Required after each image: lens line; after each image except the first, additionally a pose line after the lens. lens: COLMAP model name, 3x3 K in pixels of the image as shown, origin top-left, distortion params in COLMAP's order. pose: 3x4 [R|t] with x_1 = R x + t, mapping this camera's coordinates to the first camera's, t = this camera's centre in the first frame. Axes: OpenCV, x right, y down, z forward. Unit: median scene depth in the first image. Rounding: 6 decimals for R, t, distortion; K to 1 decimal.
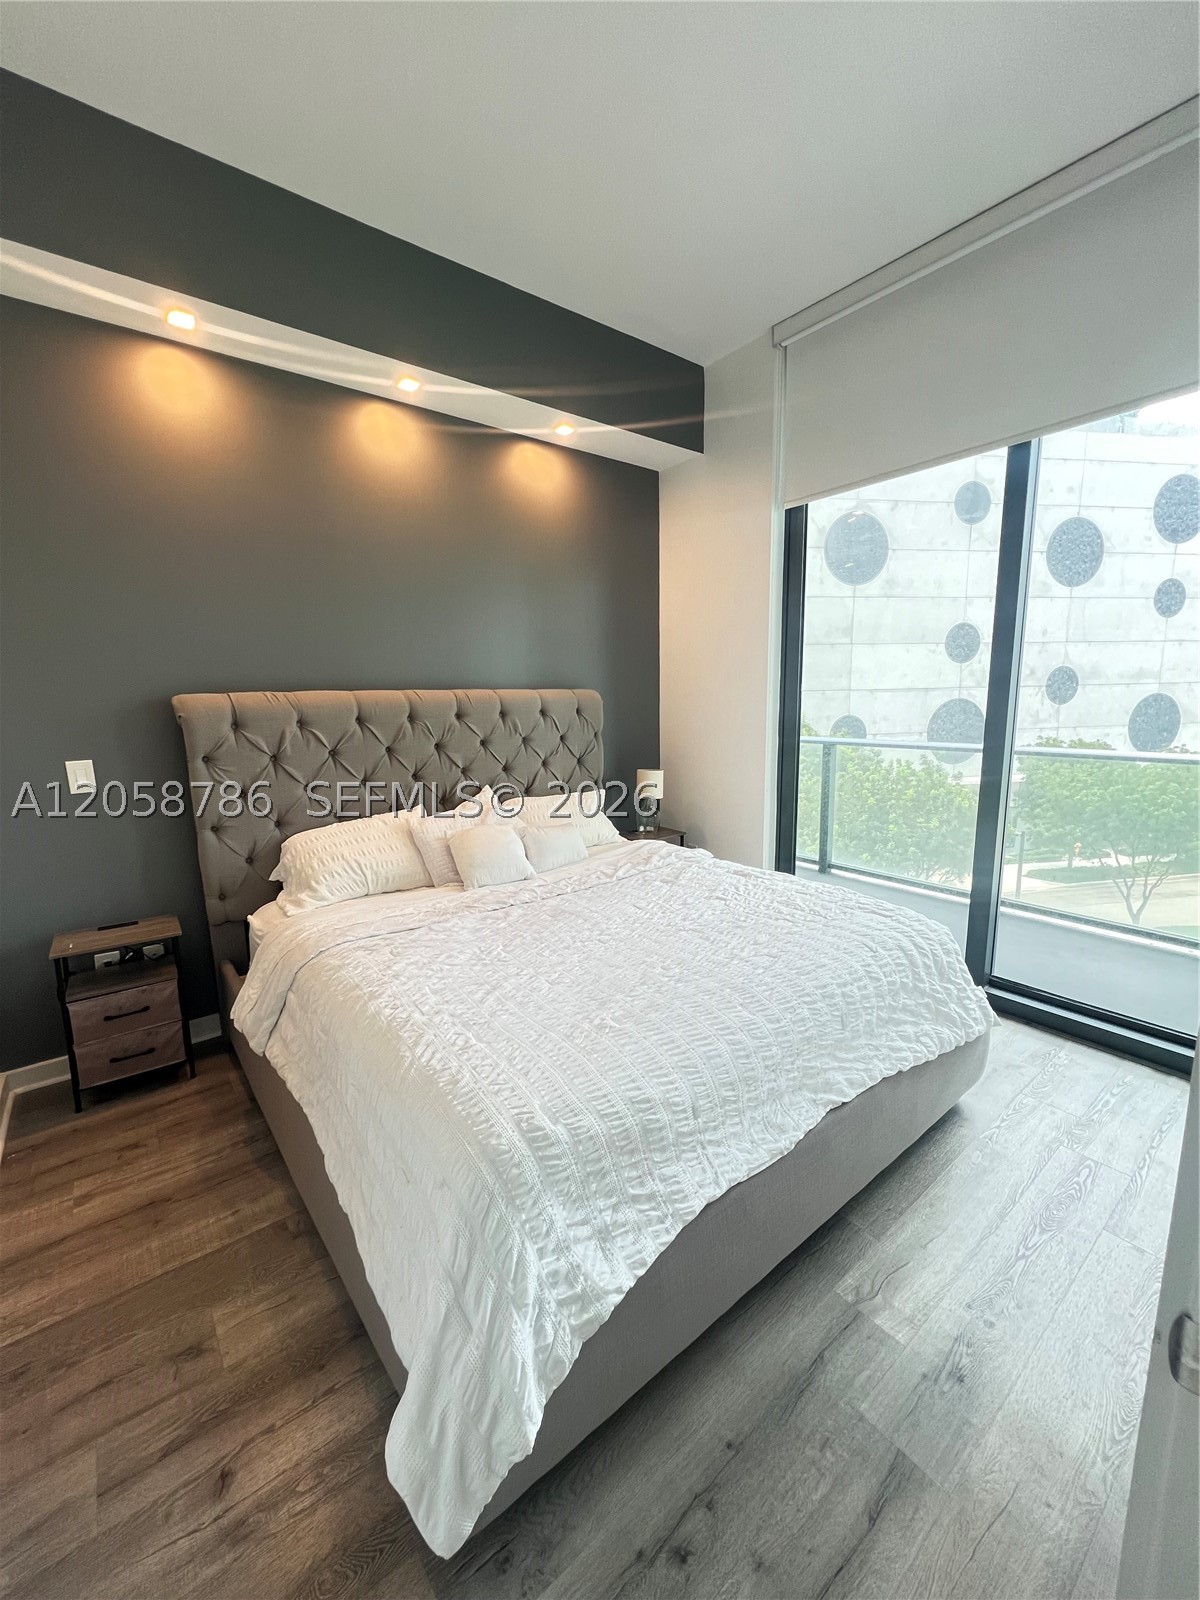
lens RADIAL K [[639.0, 0, 591.3], [0, 639.0, 799.0], [0, 0, 1]] dist [0.001184, -0.000824]
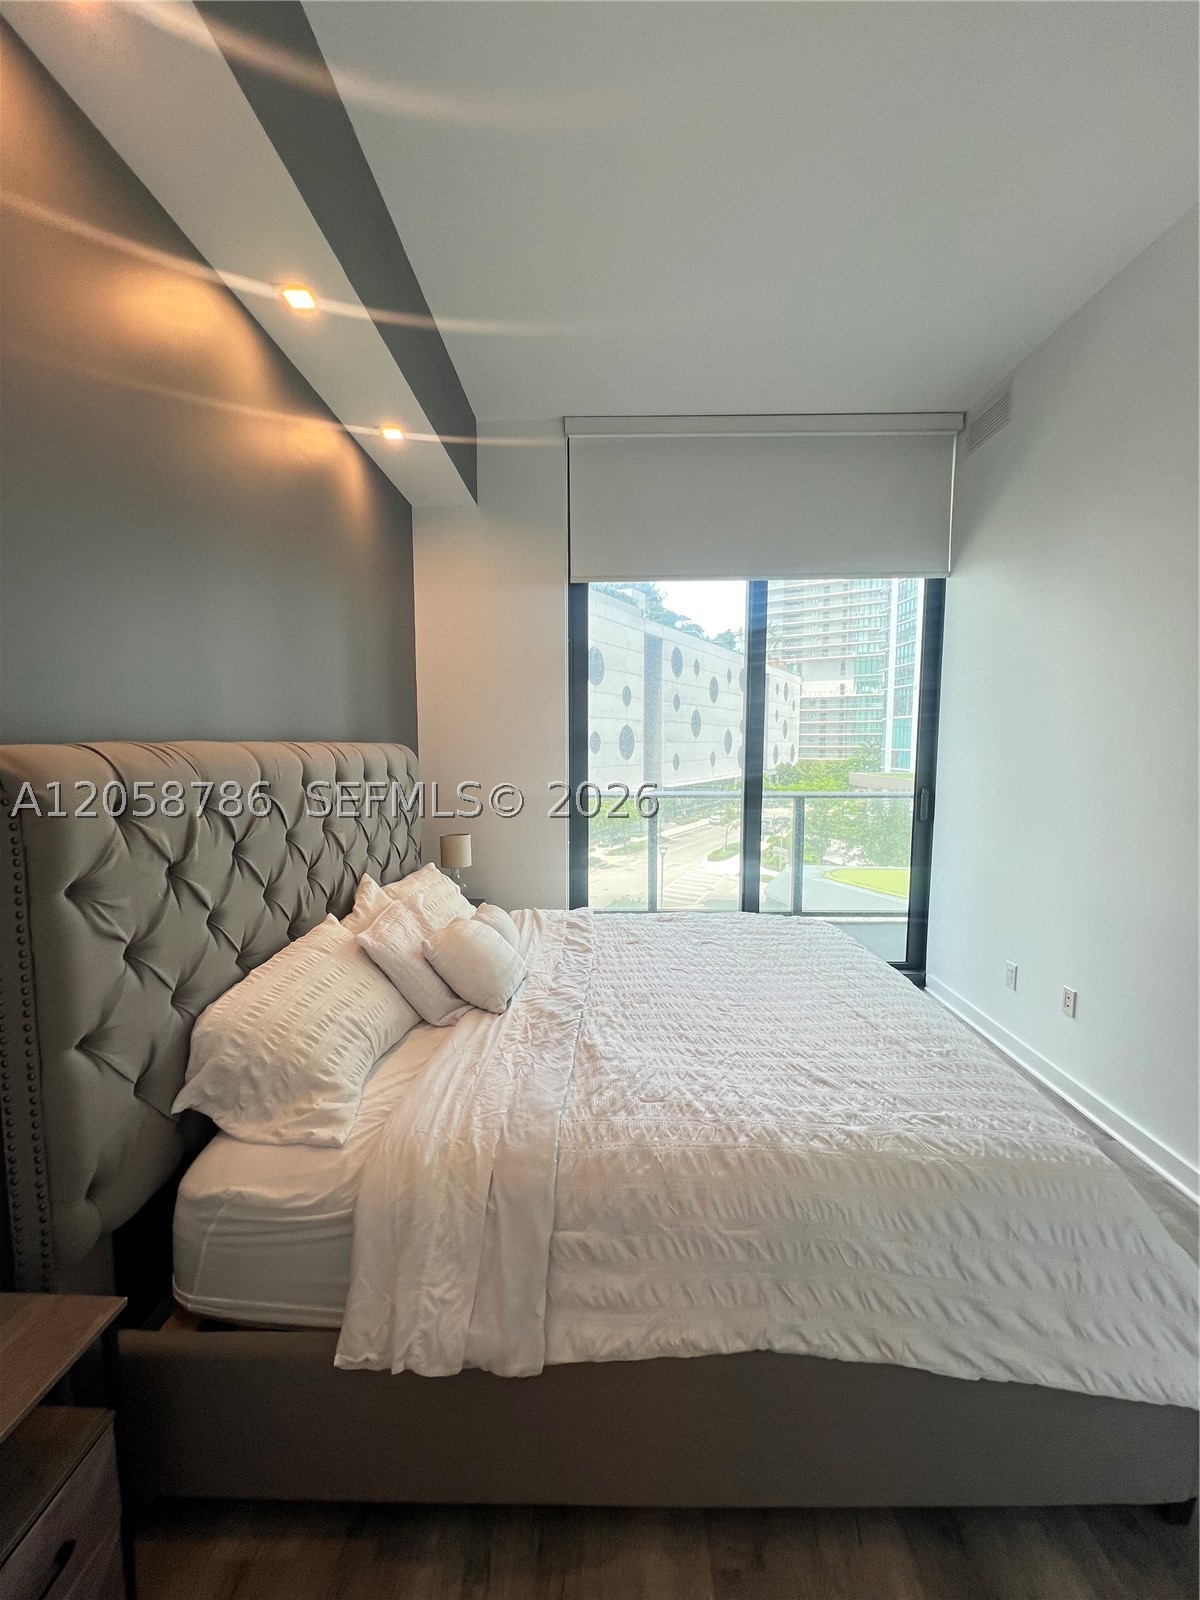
lens RADIAL K [[639.0, 0, 596.3], [0, 639.0, 803.7], [0, 0, 1]] dist [0.001184, -0.000824]
pose [[0.637551, -0.055123, 0.768433, -0.687316], [0.117078, 0.992784, -0.025921, -0.065253], [-0.761460, 0.106493, 0.639405, 0.412375]]
